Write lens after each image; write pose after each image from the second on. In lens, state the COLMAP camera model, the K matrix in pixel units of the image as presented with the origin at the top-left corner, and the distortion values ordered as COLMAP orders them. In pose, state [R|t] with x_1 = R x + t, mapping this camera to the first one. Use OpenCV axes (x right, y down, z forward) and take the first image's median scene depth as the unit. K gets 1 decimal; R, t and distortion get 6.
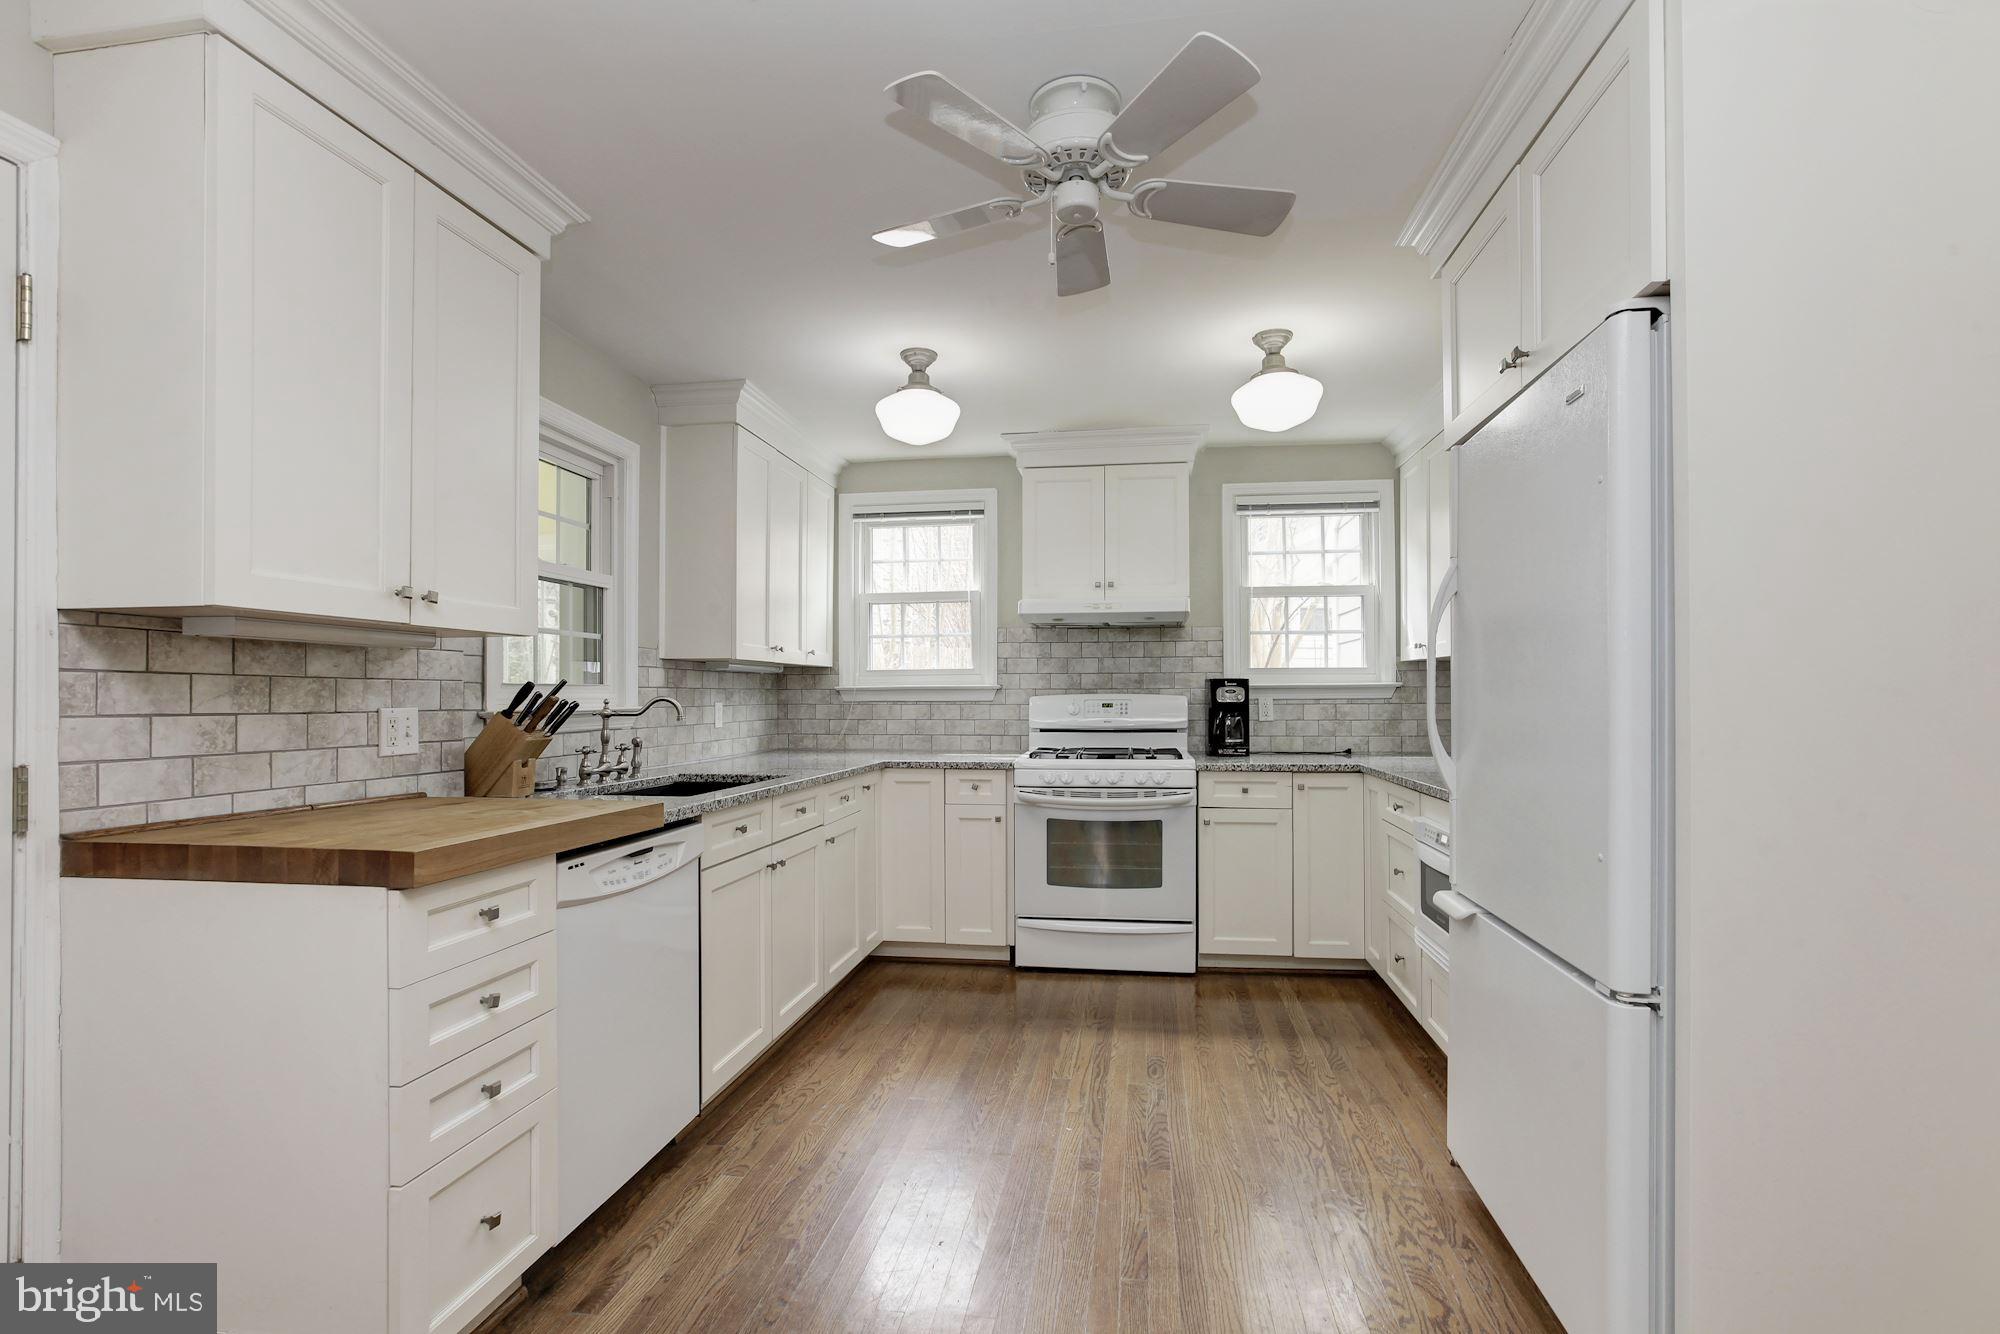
lens RADIAL K [[943.7, 0, 997.5], [0, 943.7, 691.0], [0, 0, 1]] dist [-0.034201, 0.020347]
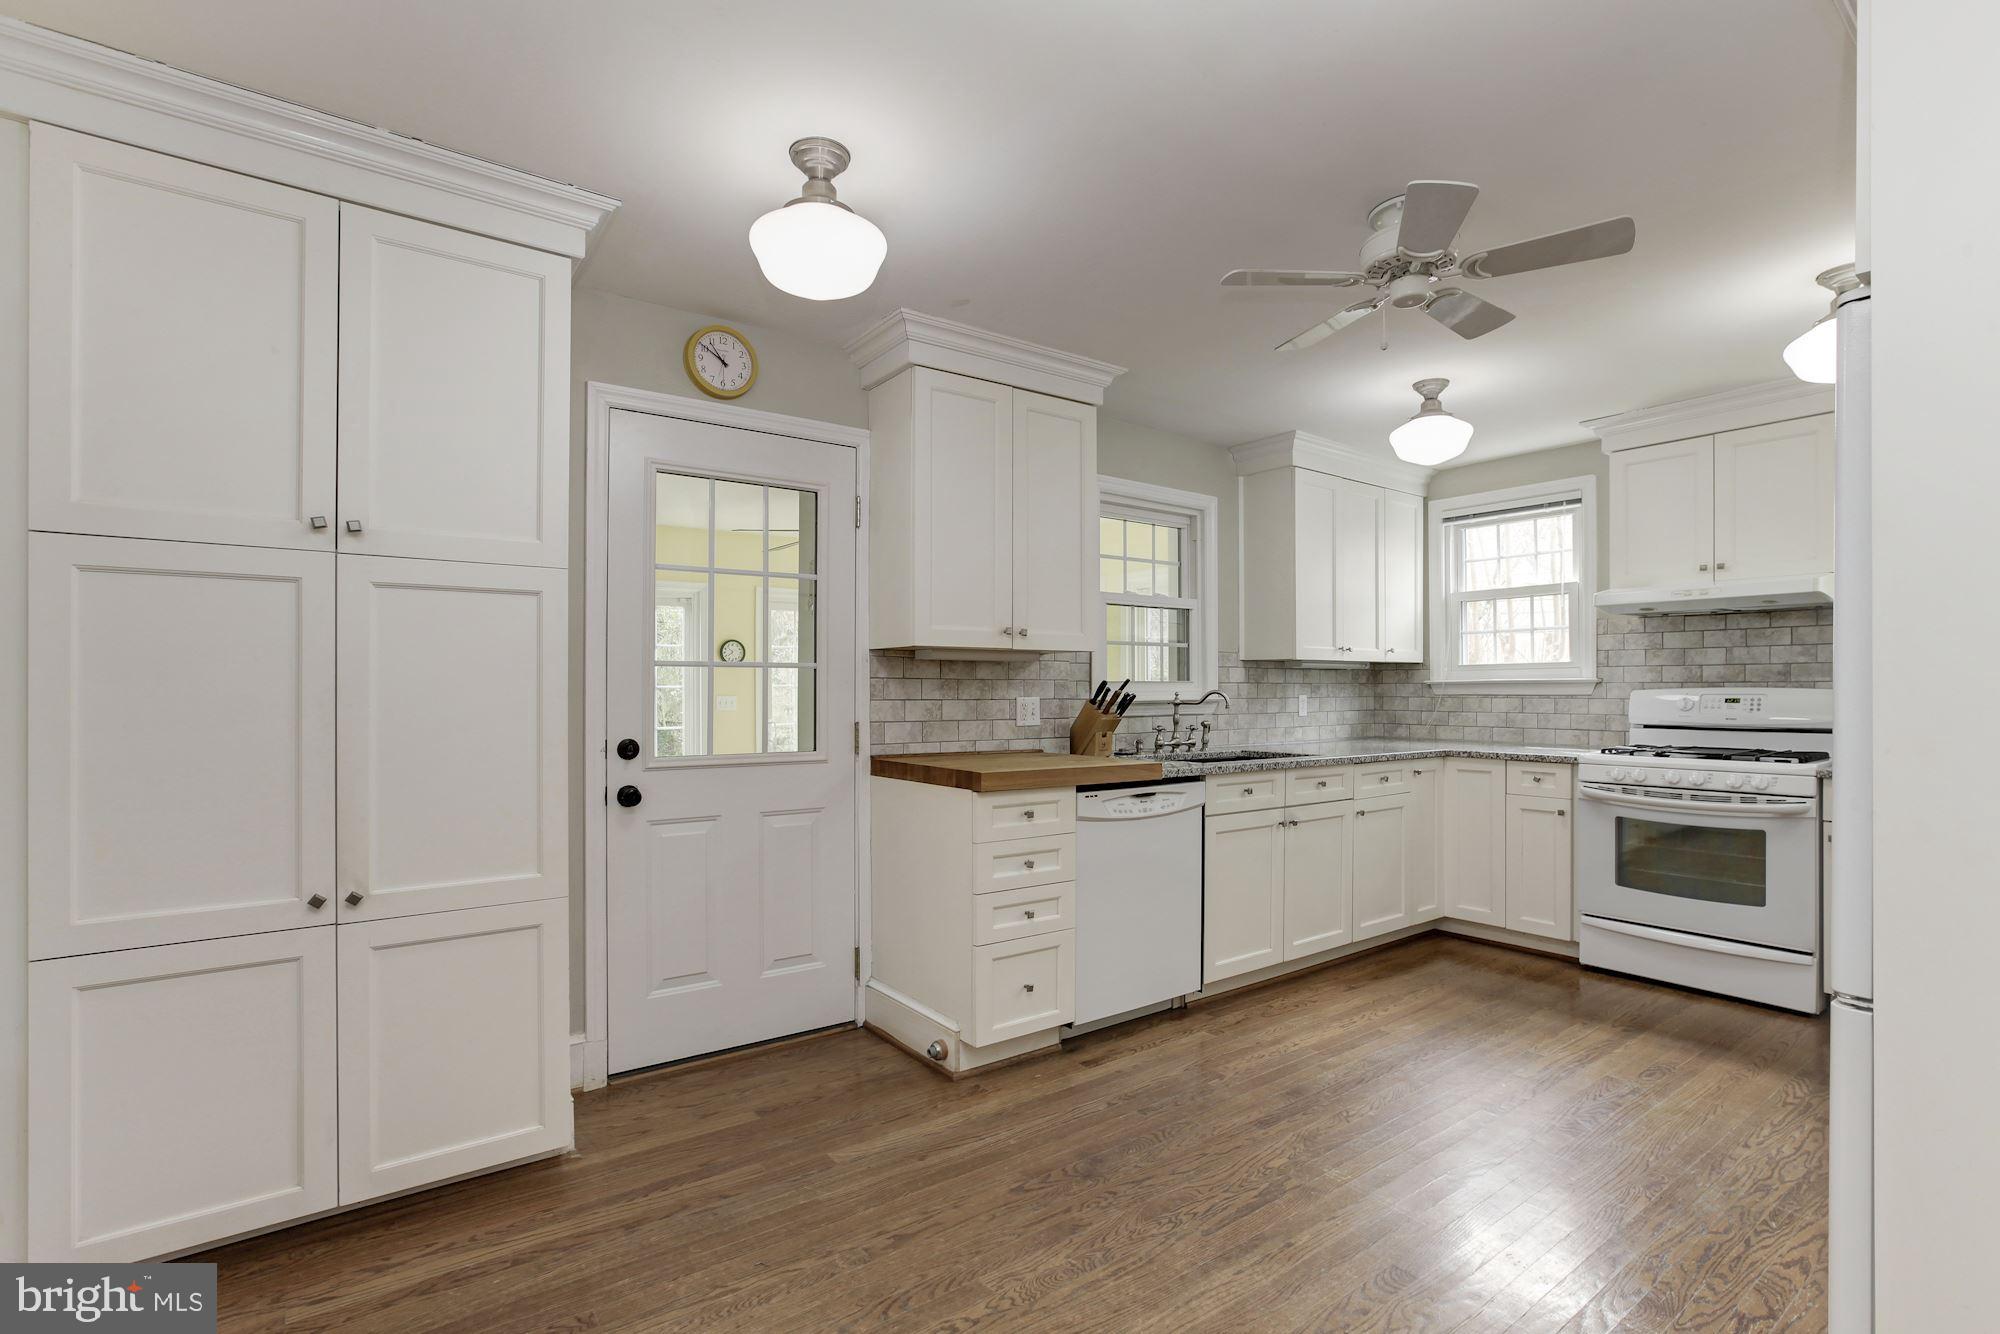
lens RADIAL K [[943.7, 0, 997.5], [0, 943.7, 691.0], [0, 0, 1]] dist [-0.034201, 0.020347]
pose [[0.711042, 0.002763, -0.703144, 0.315032], [0.003417, 0.999967, 0.007385, -0.003533], [0.703141, -0.007654, 0.711009, -0.144527]]
